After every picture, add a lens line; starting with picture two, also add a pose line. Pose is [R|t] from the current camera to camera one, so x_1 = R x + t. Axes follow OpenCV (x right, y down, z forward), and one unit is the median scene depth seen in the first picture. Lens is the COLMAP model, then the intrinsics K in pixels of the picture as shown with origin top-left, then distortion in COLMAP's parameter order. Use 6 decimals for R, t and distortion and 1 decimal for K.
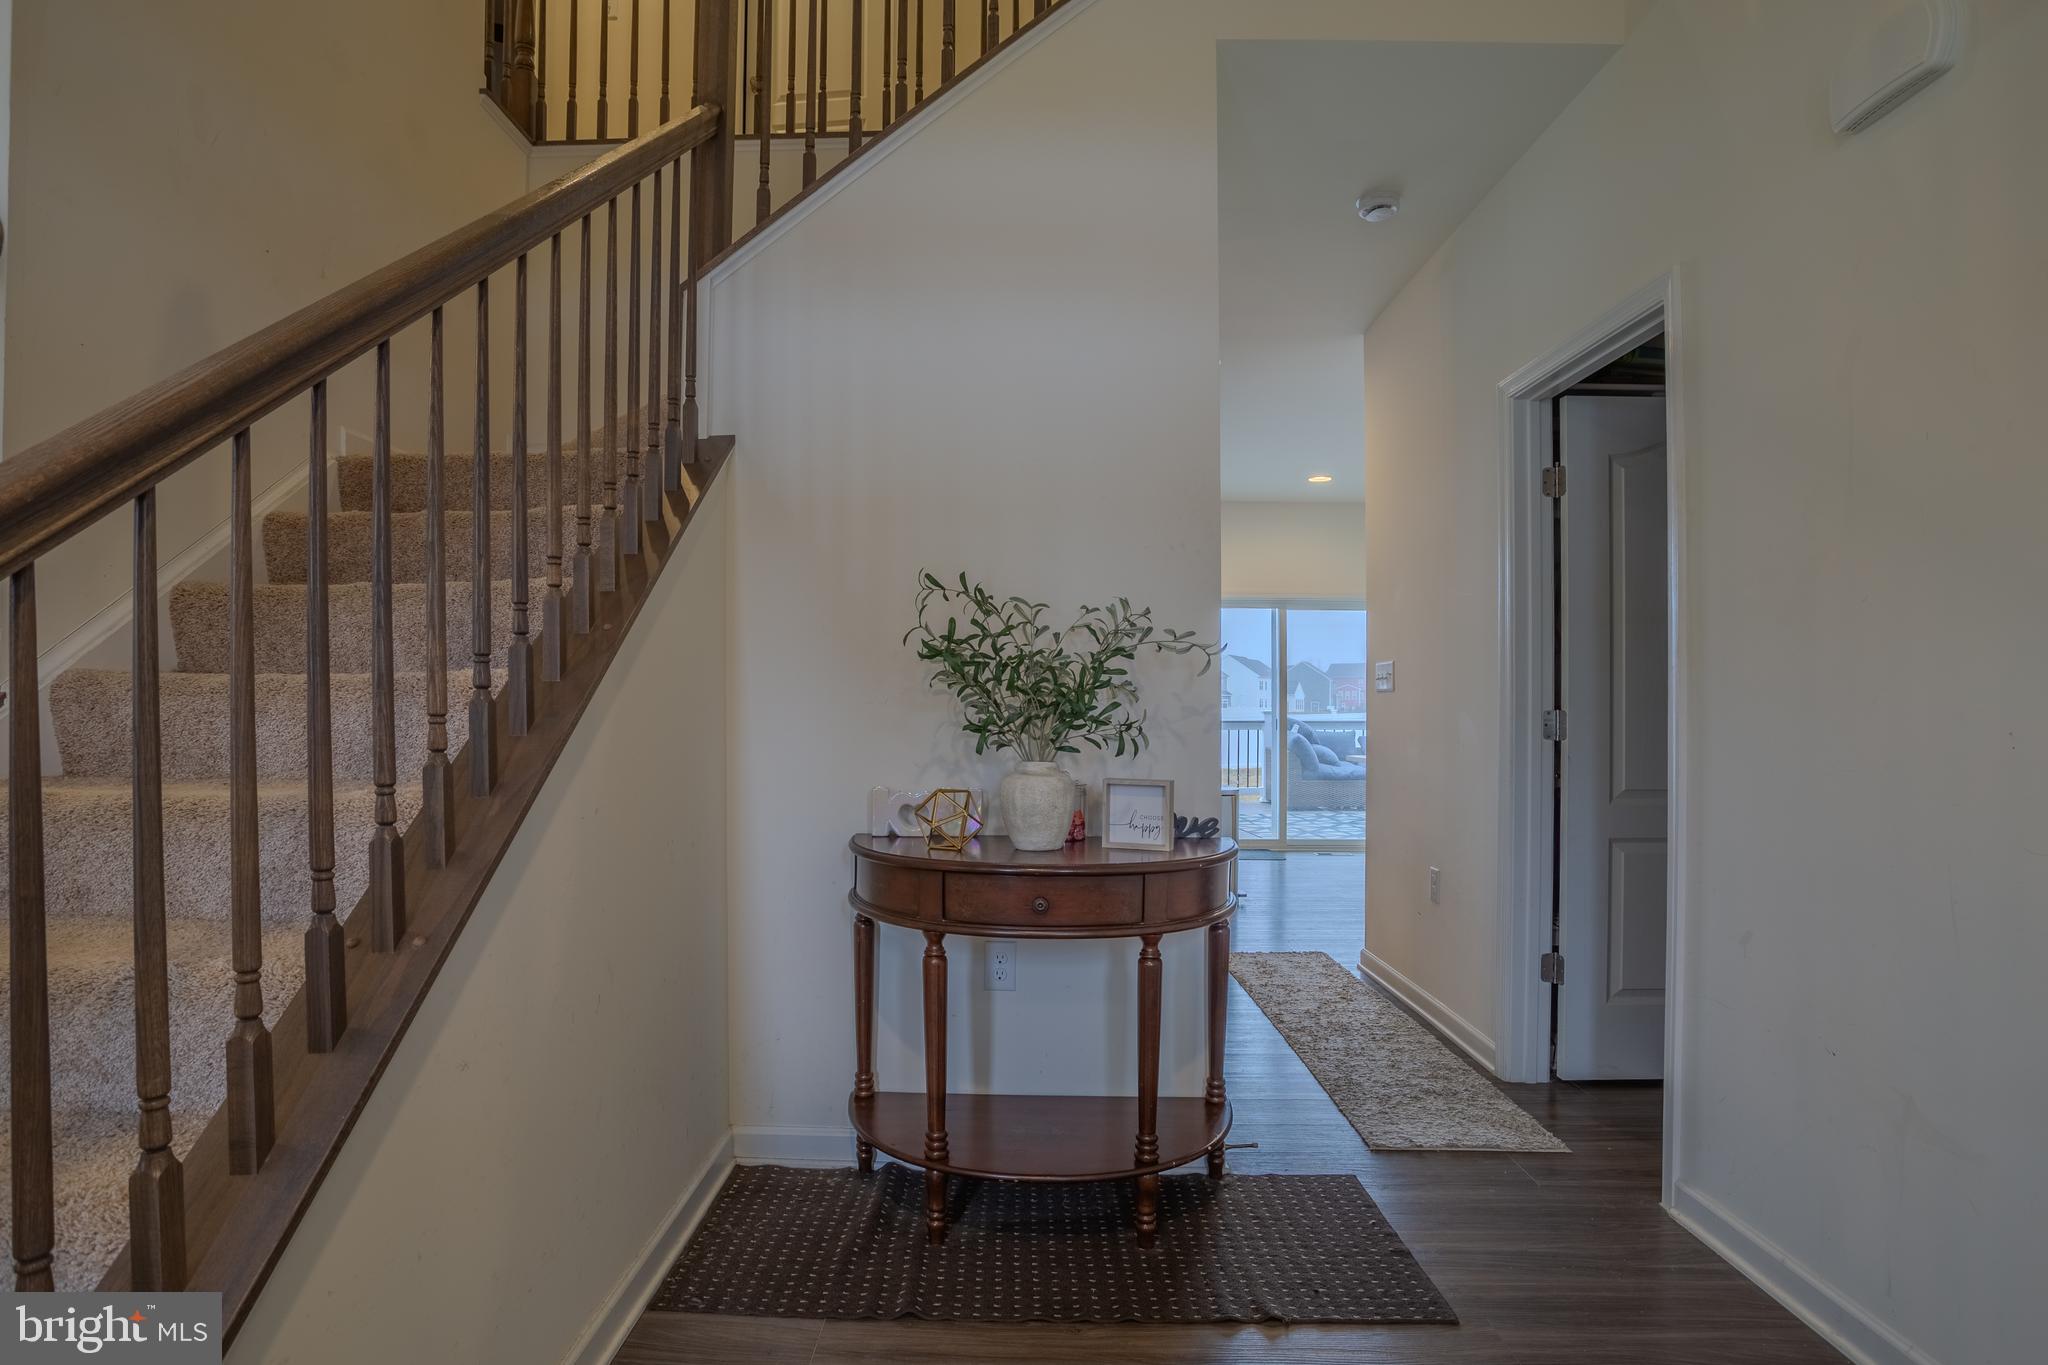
lens RADIAL K [[1164.9, 0, 956.4], [0, 1164.9, 676.2], [0, 0, 1]] dist [-0.163951, 0.225376]
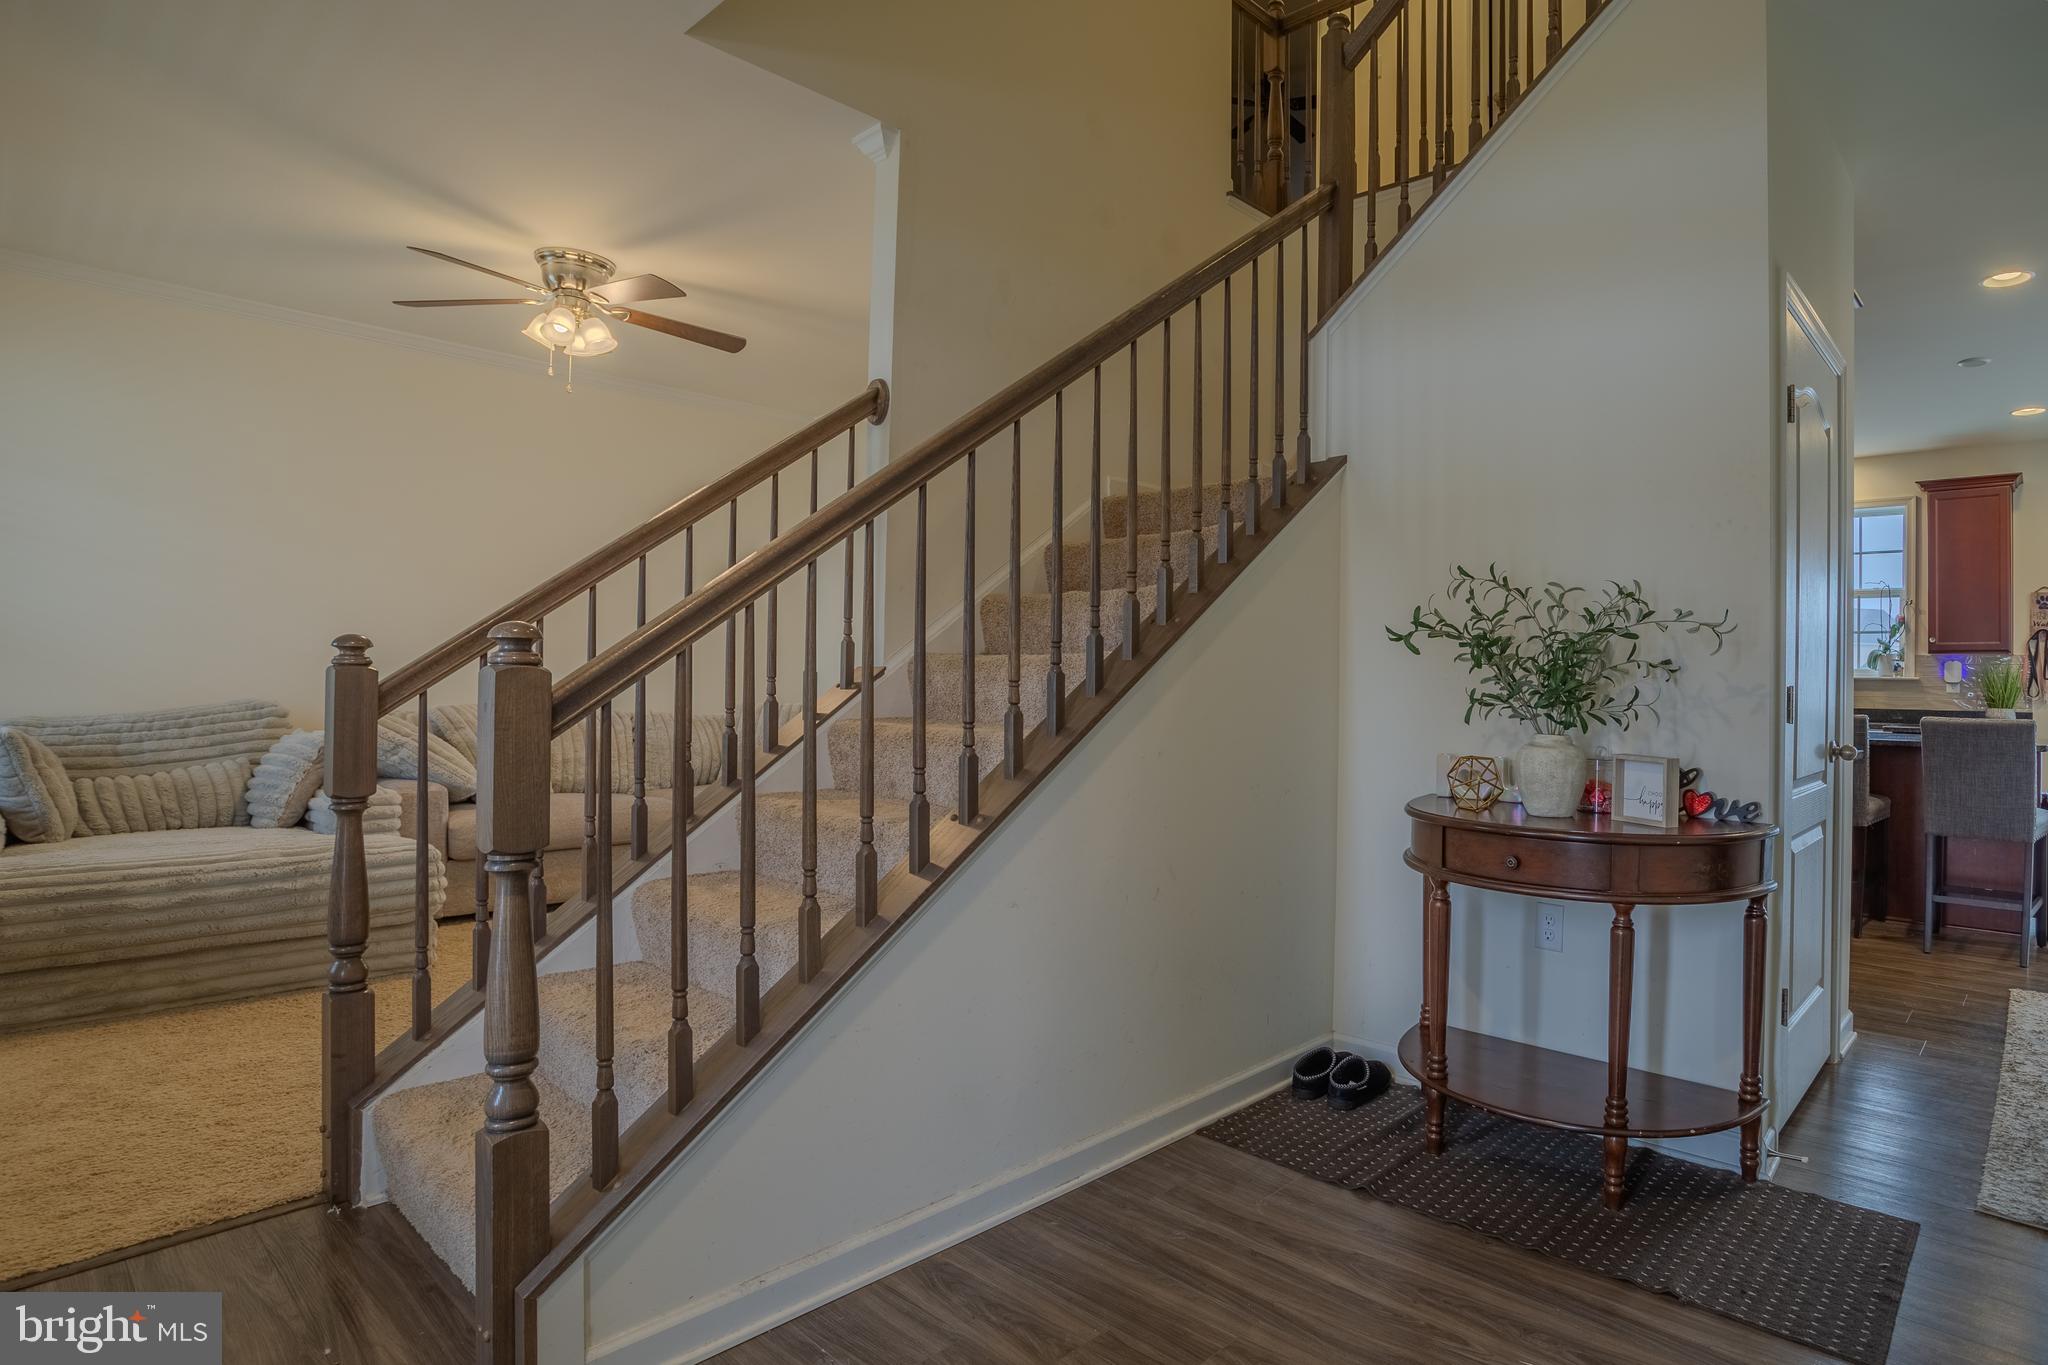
lens RADIAL K [[1018.4, 0, 1021.0], [0, 1018.4, 670.9], [0, 0, 1]] dist [-0.083176, 0.037101]
pose [[0.759192, 0.005737, -0.650842, 0.289780], [0.004322, 0.999895, 0.013856, -0.000413], [0.650853, -0.013332, 0.759087, -0.018030]]
